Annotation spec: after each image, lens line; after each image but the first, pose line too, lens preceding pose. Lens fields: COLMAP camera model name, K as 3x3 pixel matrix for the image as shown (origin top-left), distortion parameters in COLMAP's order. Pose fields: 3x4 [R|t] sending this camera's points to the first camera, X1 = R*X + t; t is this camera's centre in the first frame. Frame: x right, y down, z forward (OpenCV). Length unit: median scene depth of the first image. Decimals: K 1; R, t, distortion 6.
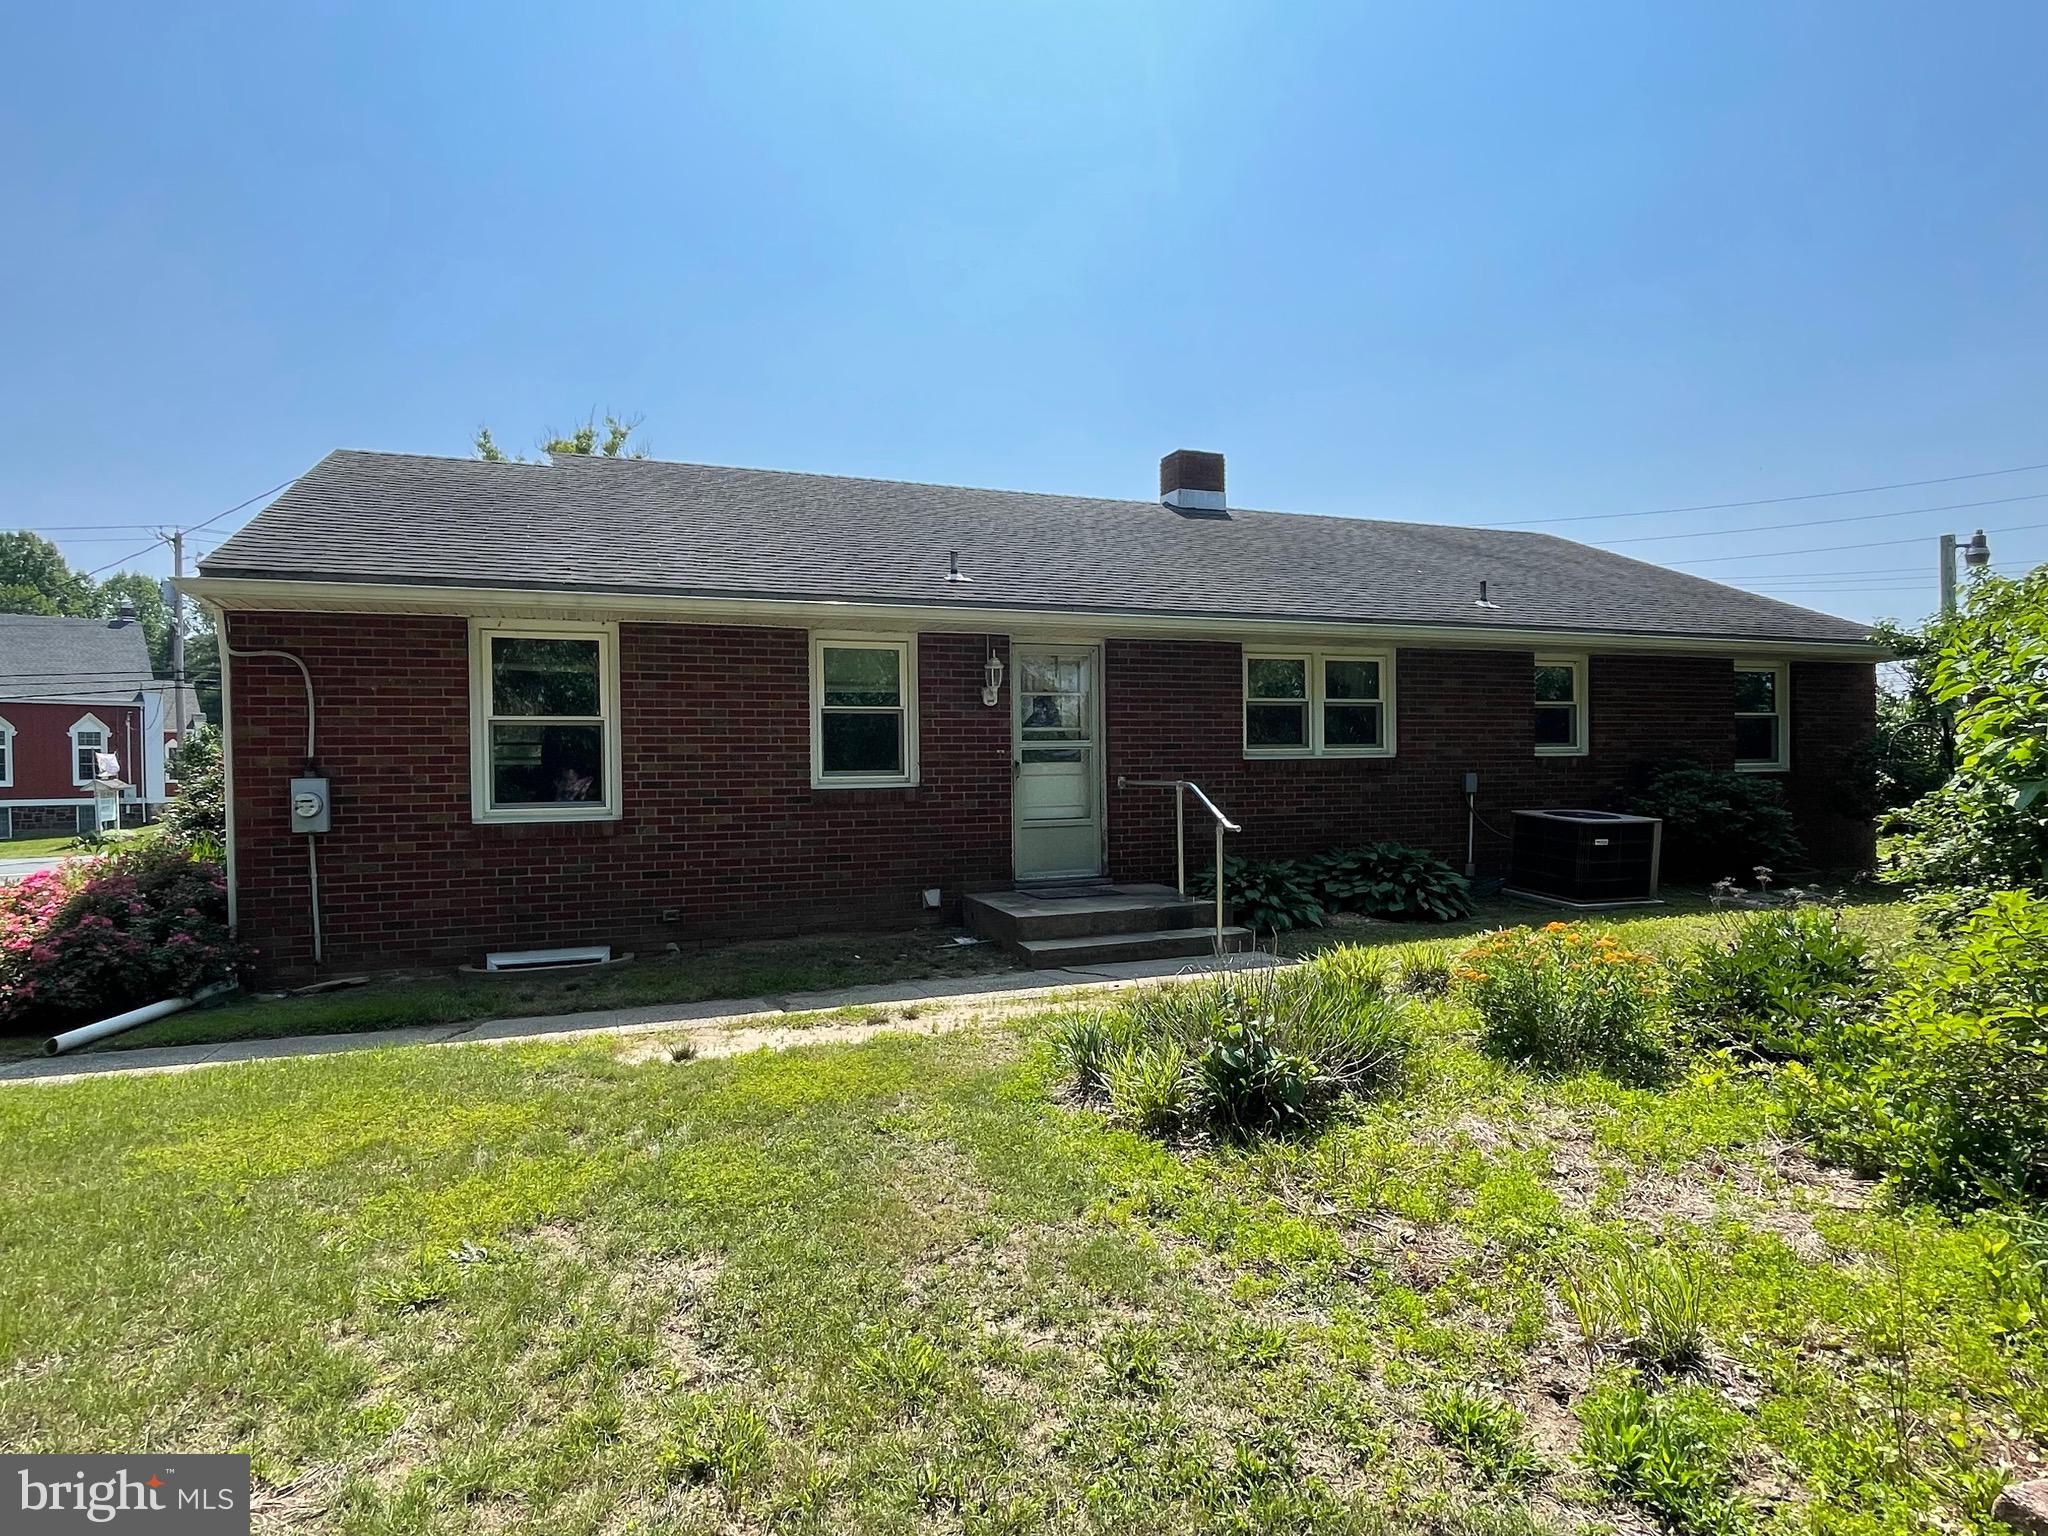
lens RADIAL K [[1101.8, 0, 1024.0], [0, 1101.8, 768.0], [0, 0, 1]] dist [-0.007960, -0.001078]
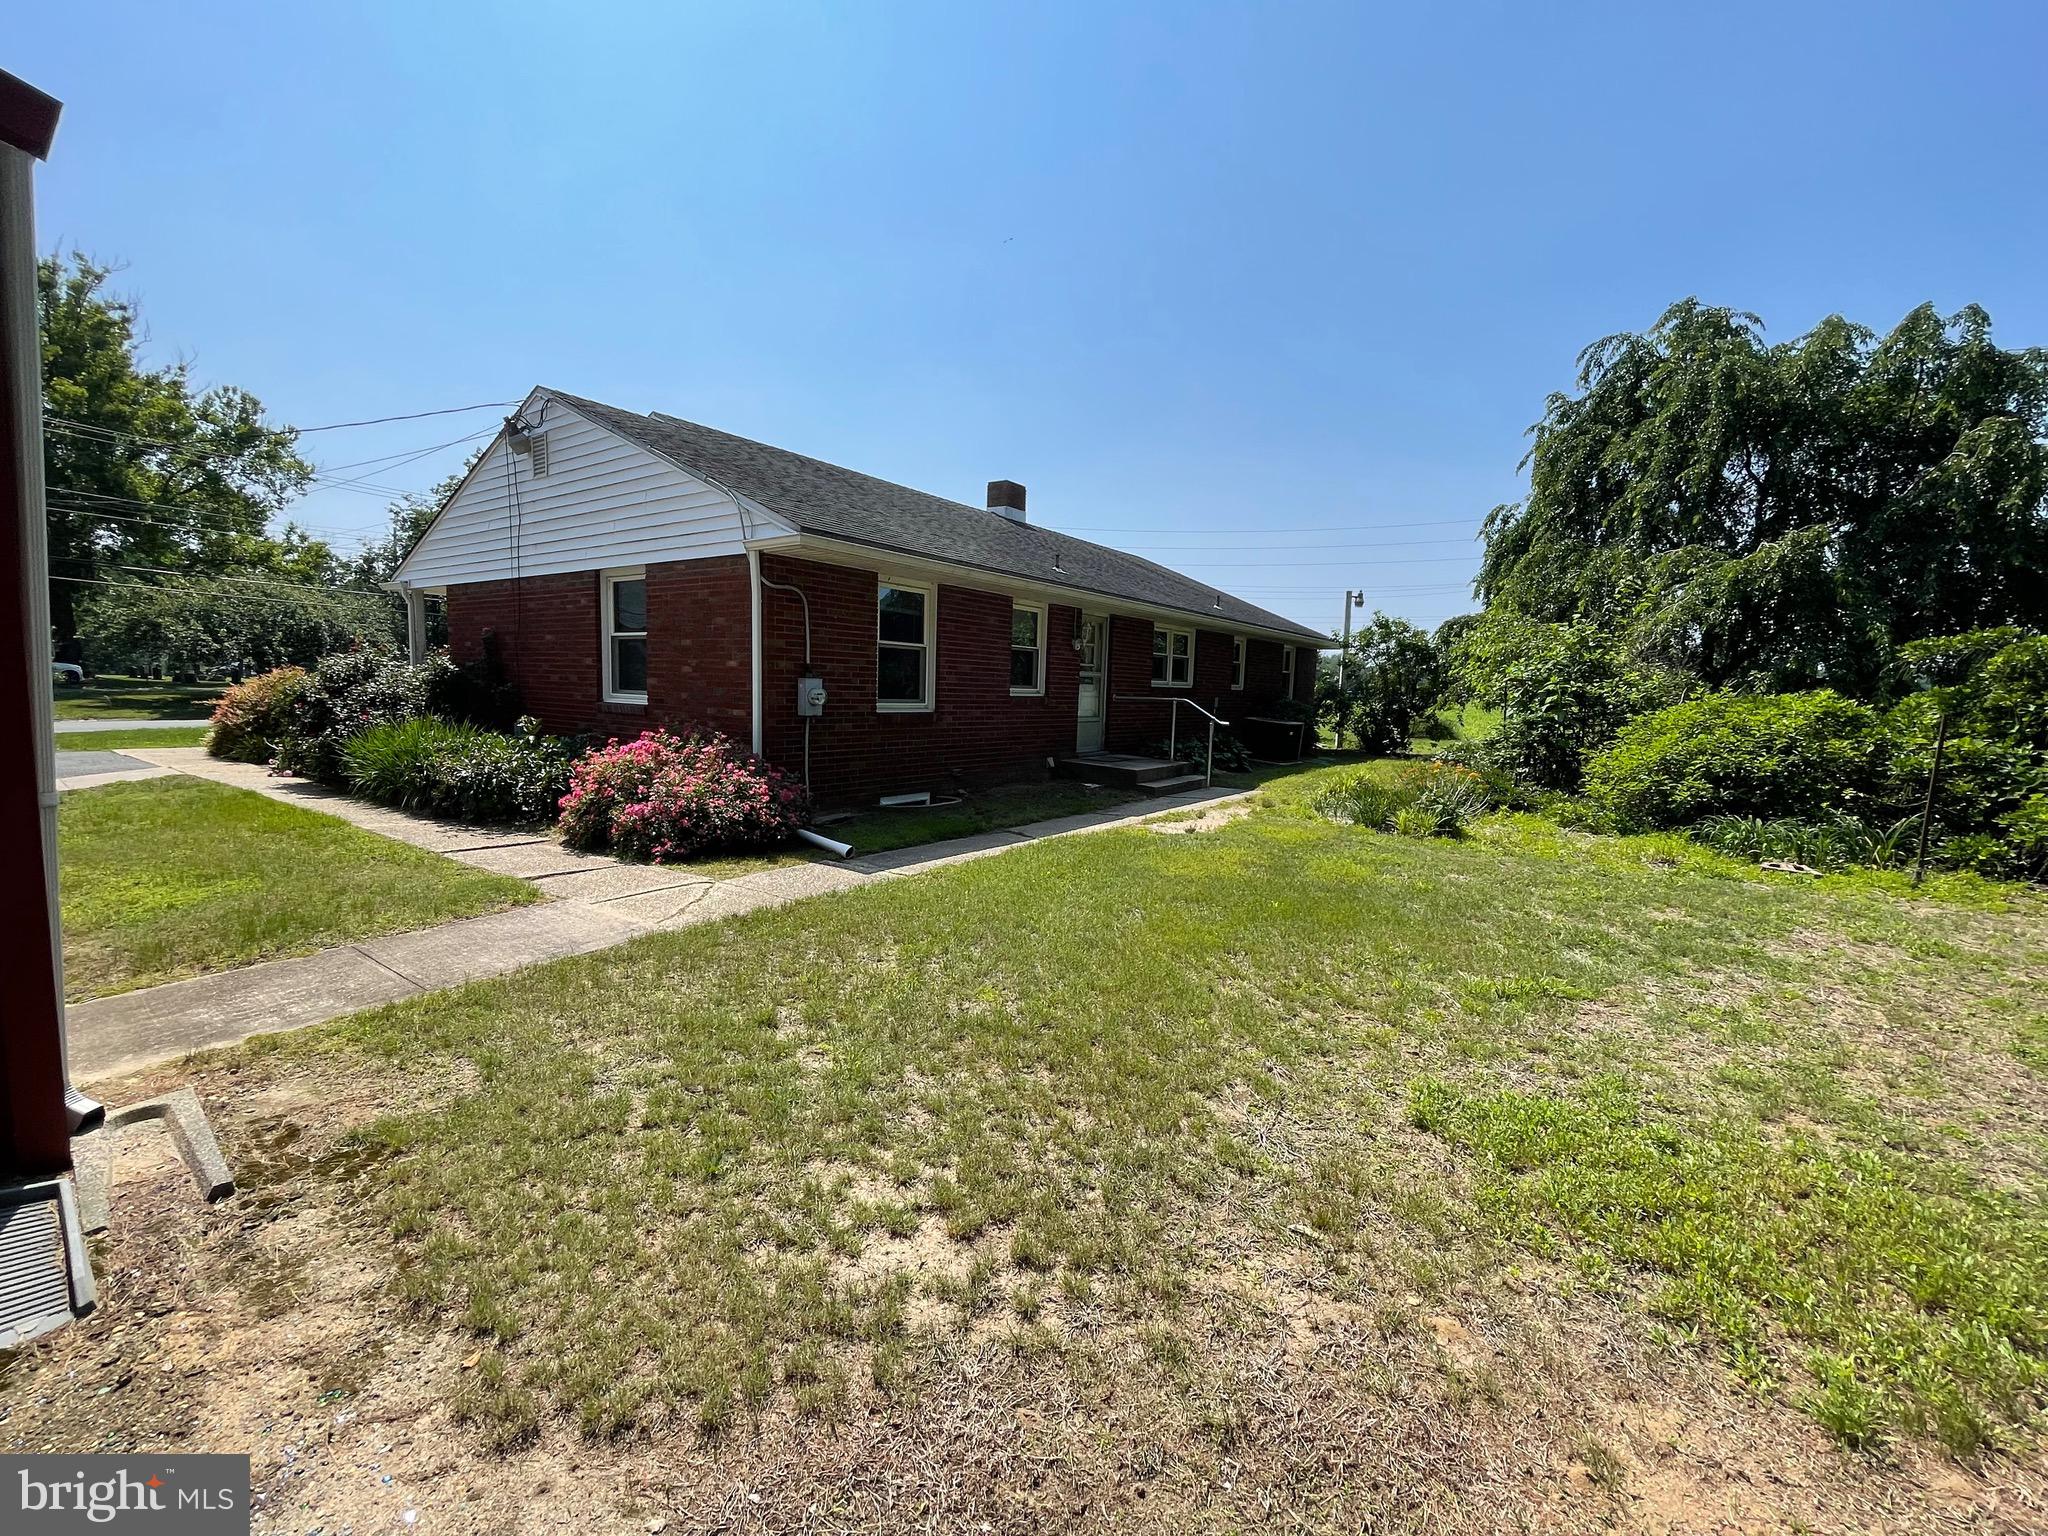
lens RADIAL K [[831.1, 0, 1019.2], [0, 831.1, 779.4], [0, 0, 1]] dist [0.000489, 0.000320]
pose [[0.845375, -0.019886, 0.533802, -0.776362], [-0.041278, 0.993887, 0.102396, 0.014121], [-0.532576, -0.108597, 0.839387, -0.057686]]
